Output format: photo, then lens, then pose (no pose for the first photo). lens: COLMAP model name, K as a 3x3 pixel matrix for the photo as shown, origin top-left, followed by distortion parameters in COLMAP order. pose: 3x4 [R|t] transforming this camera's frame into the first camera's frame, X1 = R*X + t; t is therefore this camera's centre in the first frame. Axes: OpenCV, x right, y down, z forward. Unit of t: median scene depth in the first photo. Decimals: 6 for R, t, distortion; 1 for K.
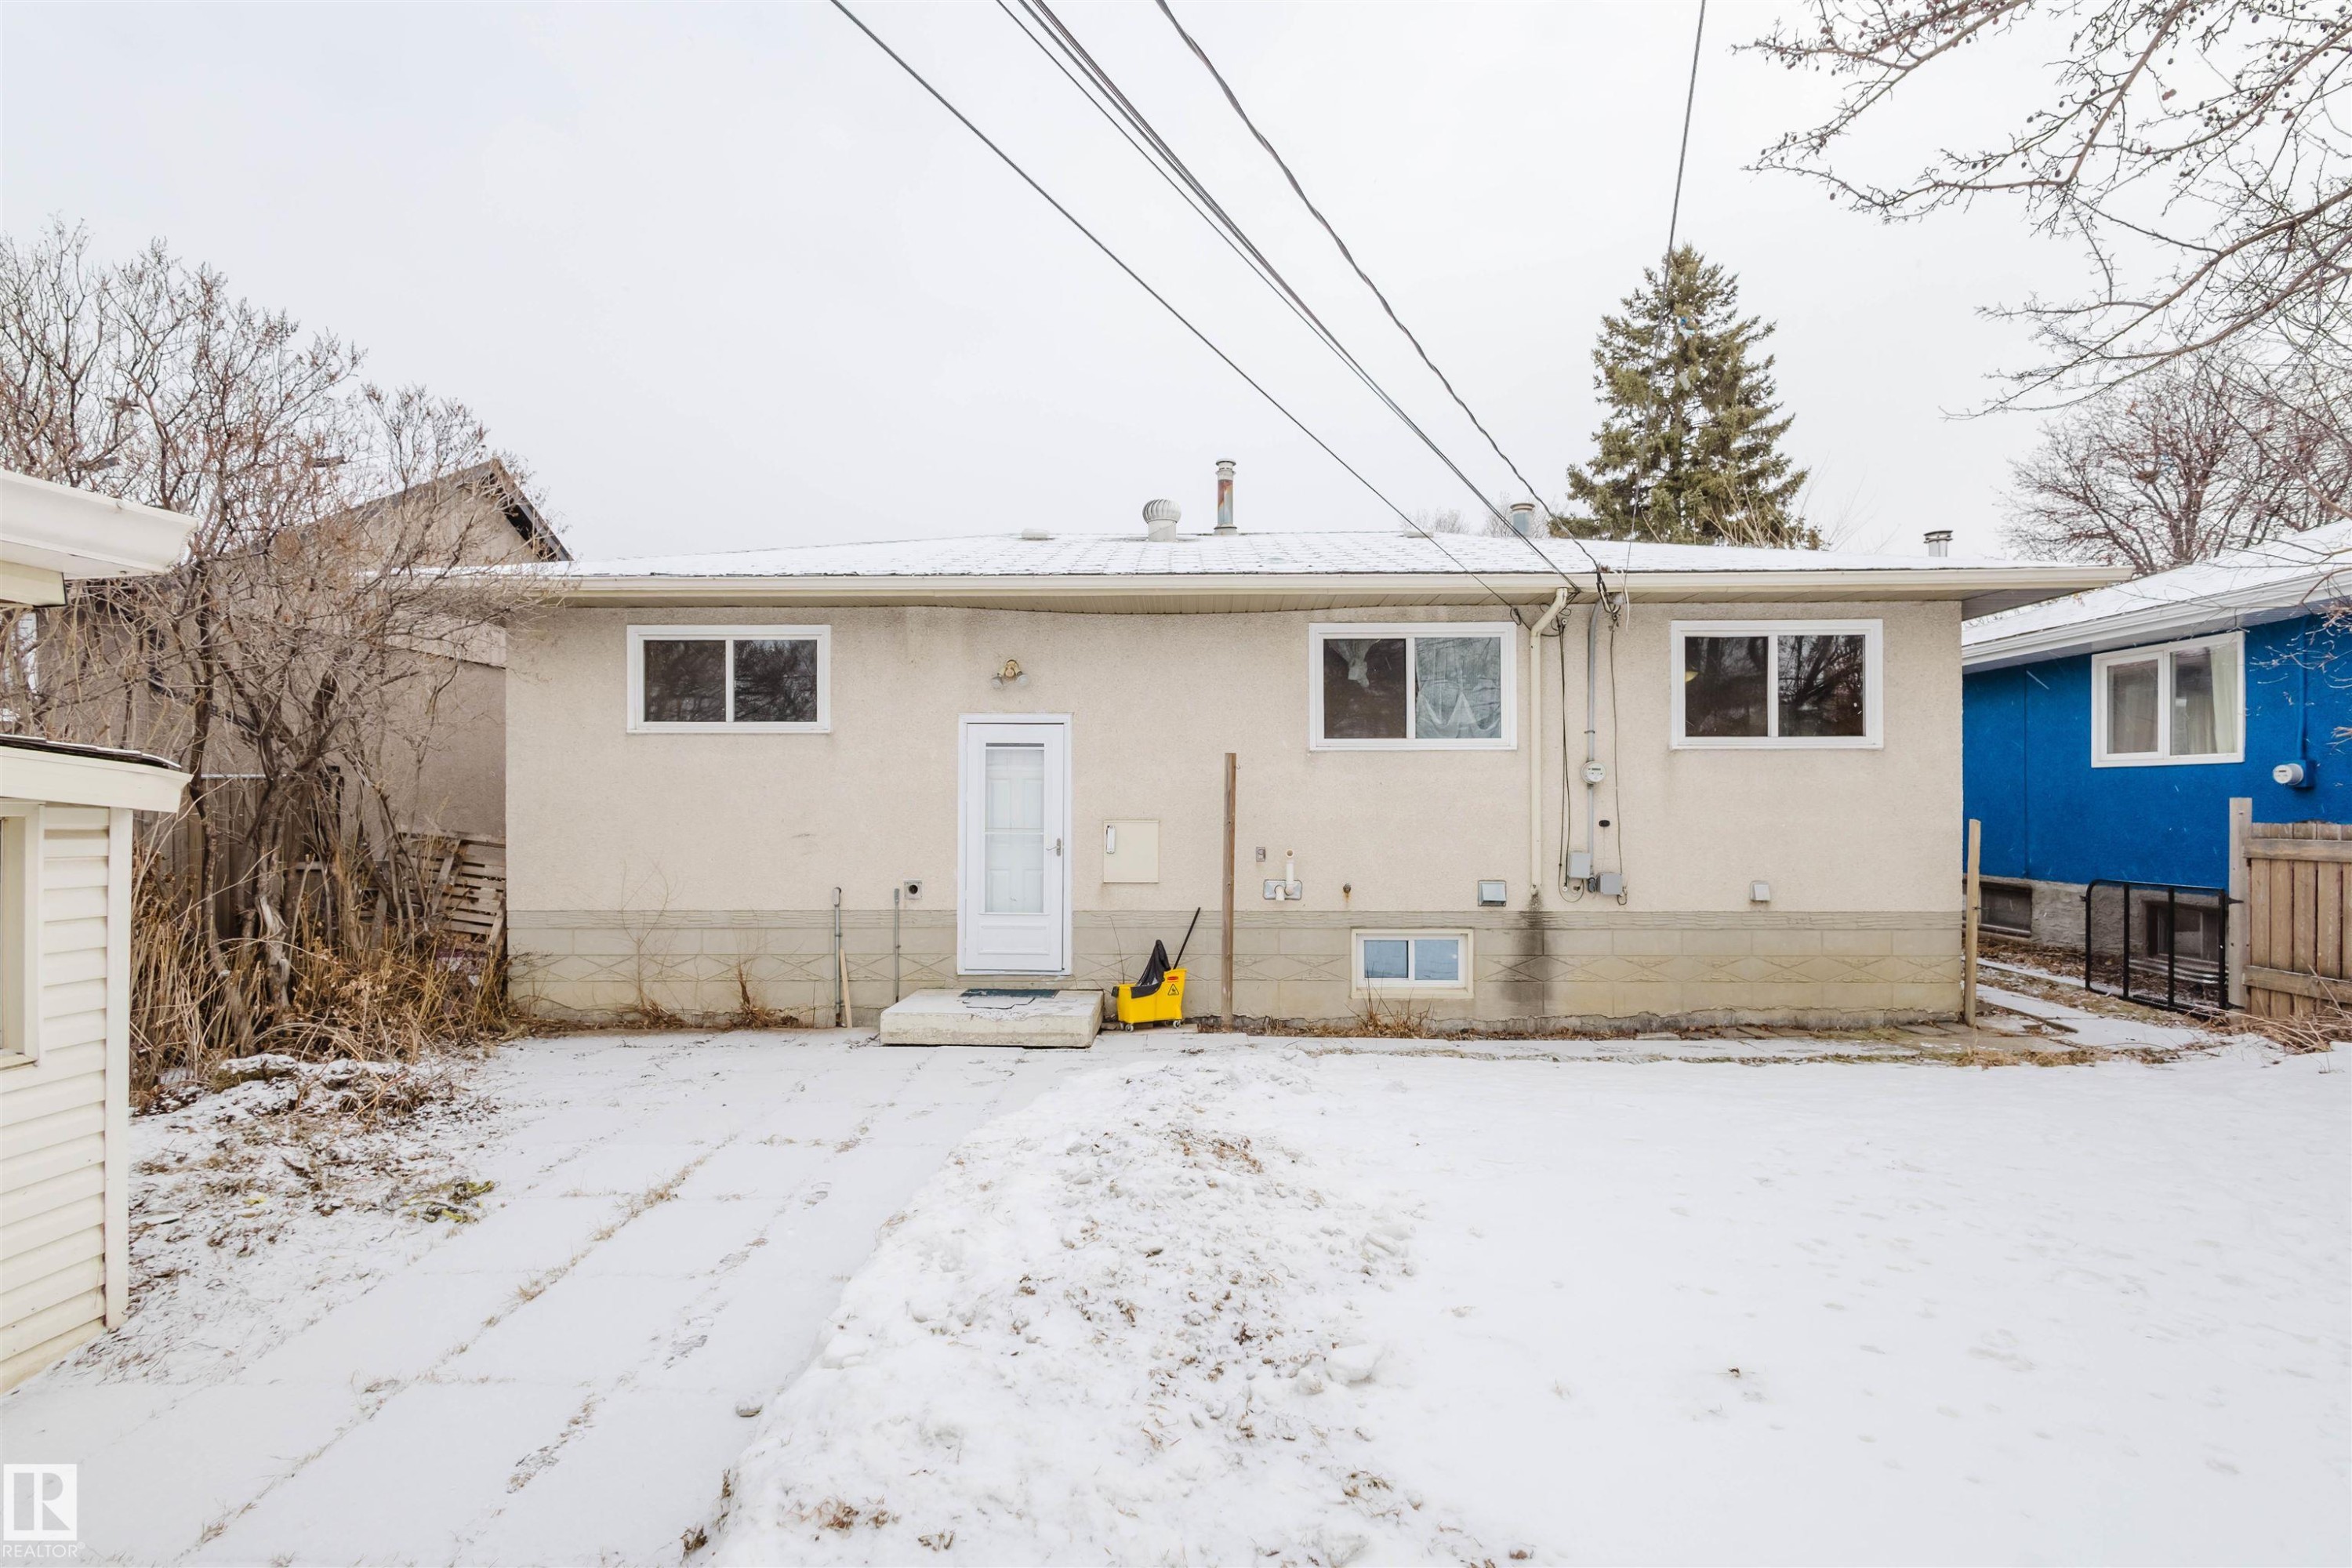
lens RADIAL K [[1084.6, 0, 1170.8], [0, 1084.6, 781.4], [0, 0, 1]] dist [-0.003687, -0.000280]
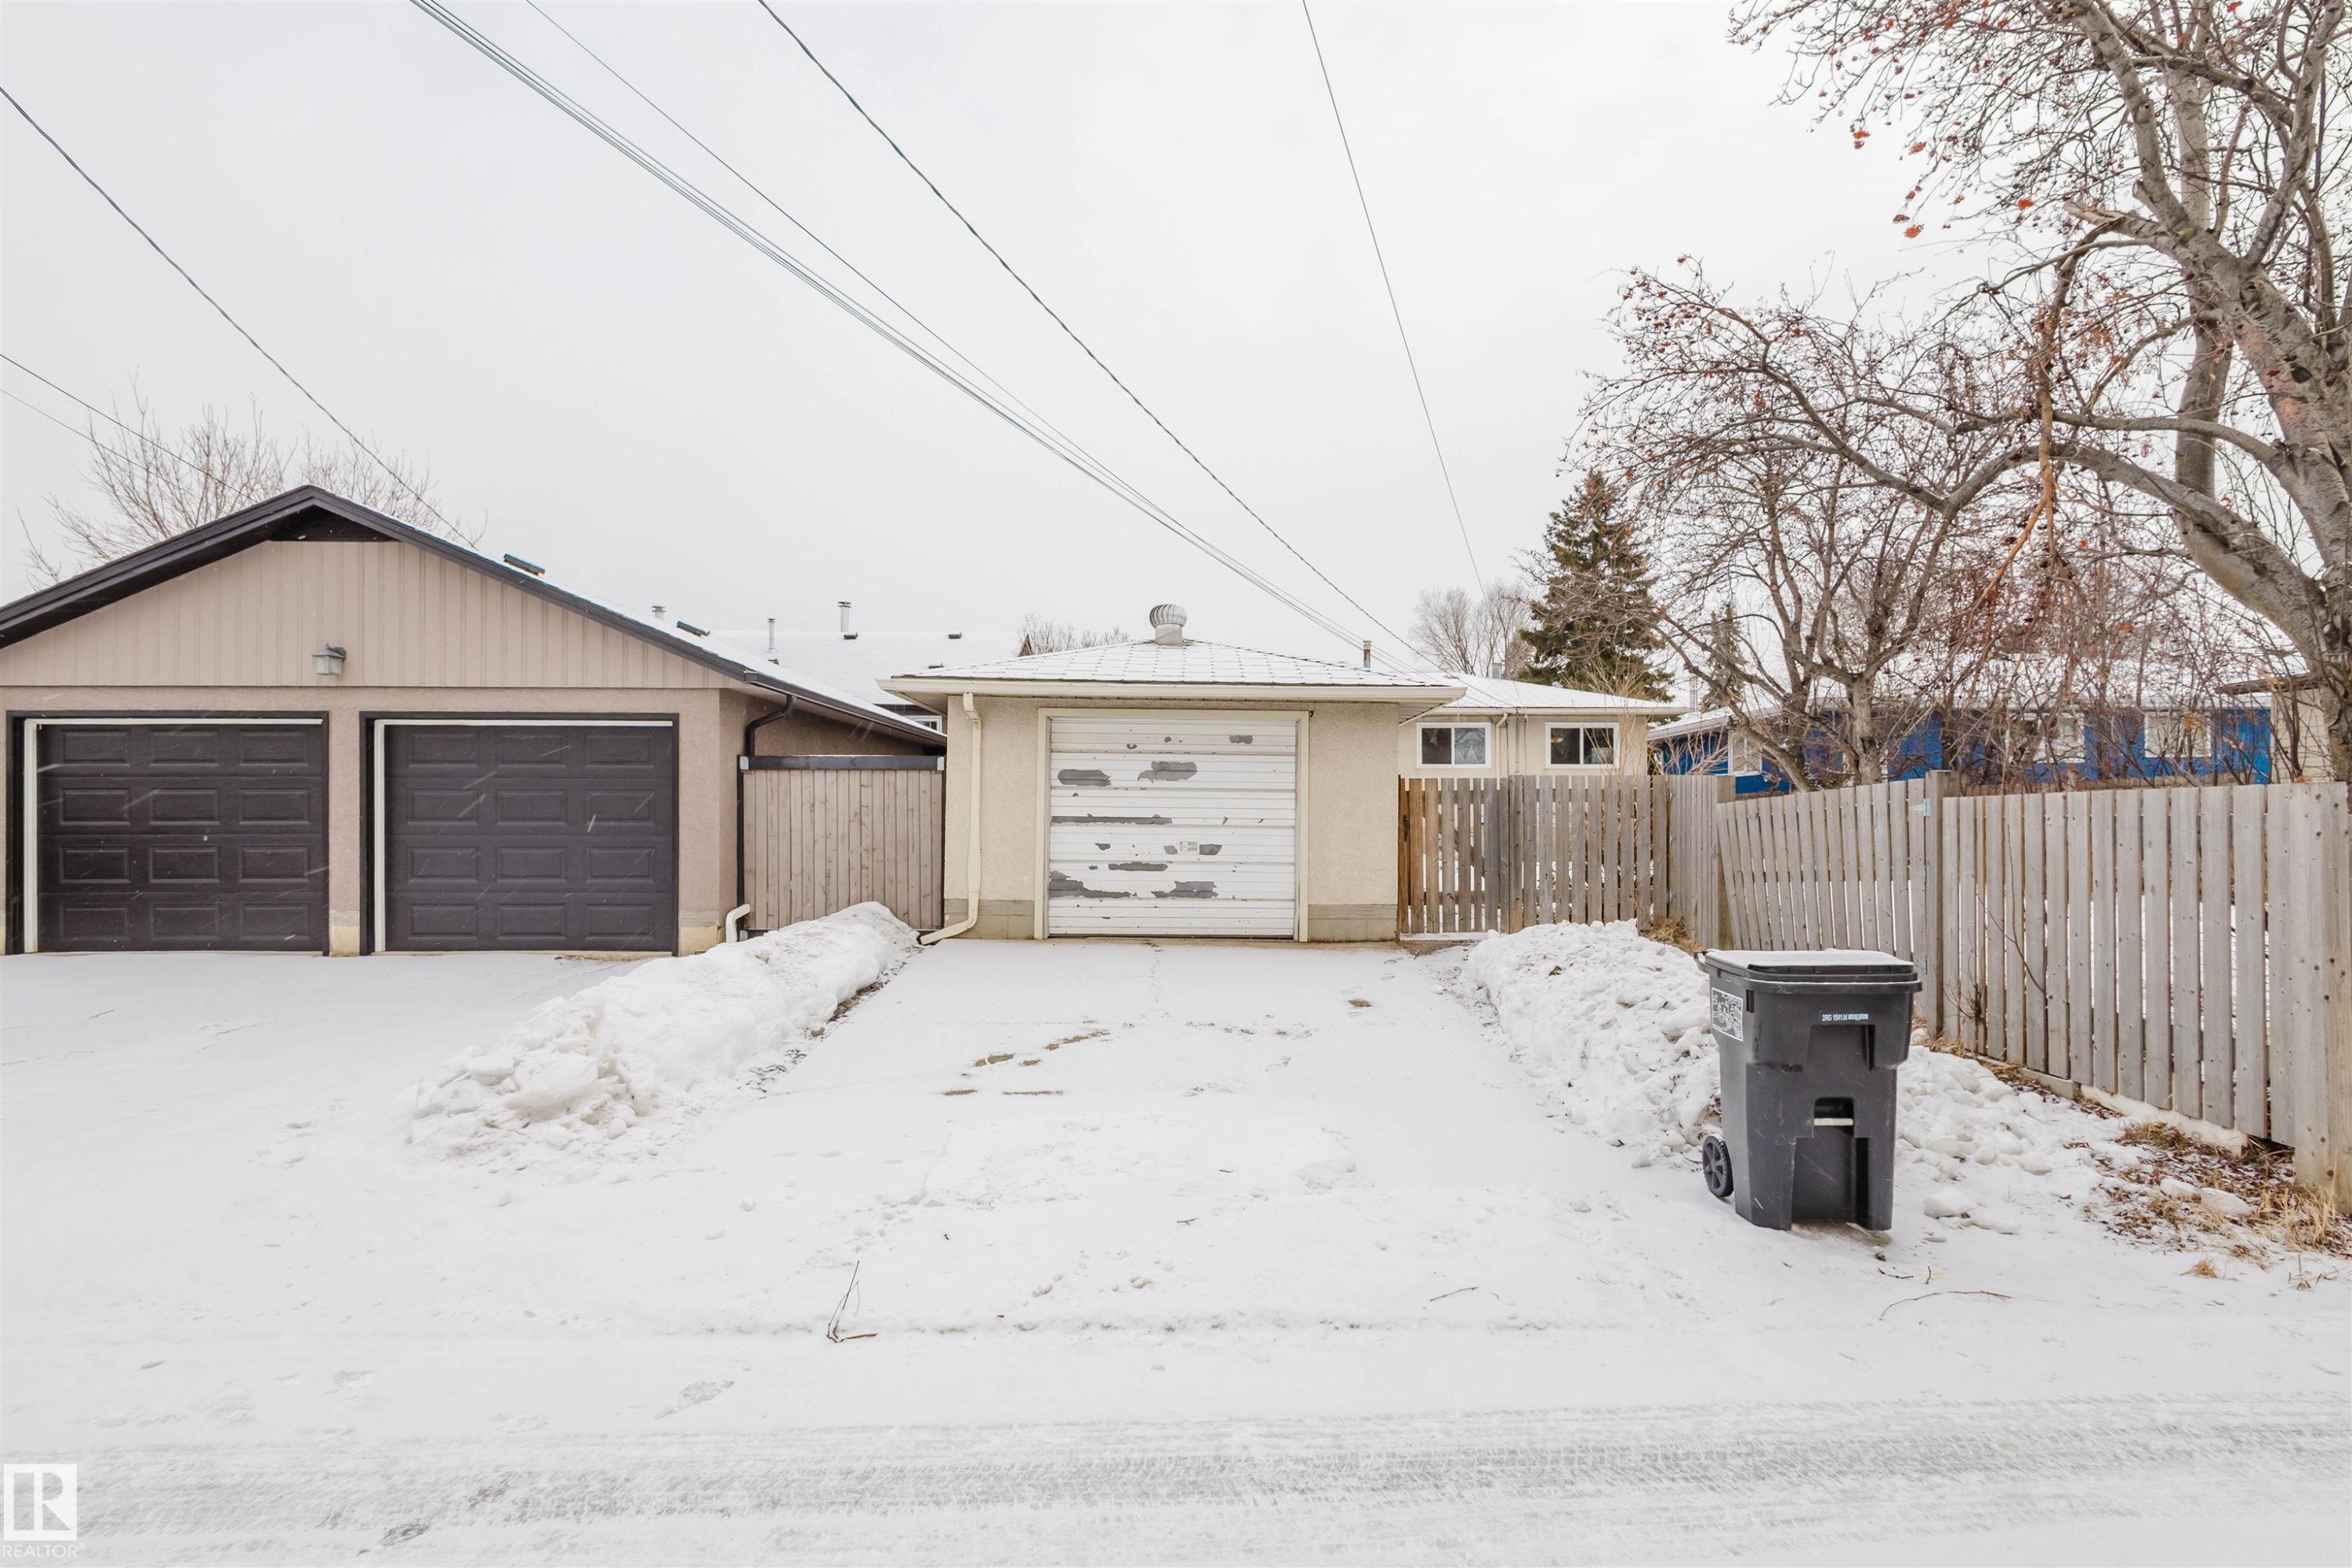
lens RADIAL K [[1084.6, 0, 1185.3], [0, 1084.6, 787.3], [0, 0, 1]] dist [-0.003687, -0.000280]
pose [[0.999933, -0.000160, 0.011531, -0.199595], [0.000284, 0.999942, -0.010775, 0.019974], [-0.011529, 0.010778, 0.999875, -0.710554]]
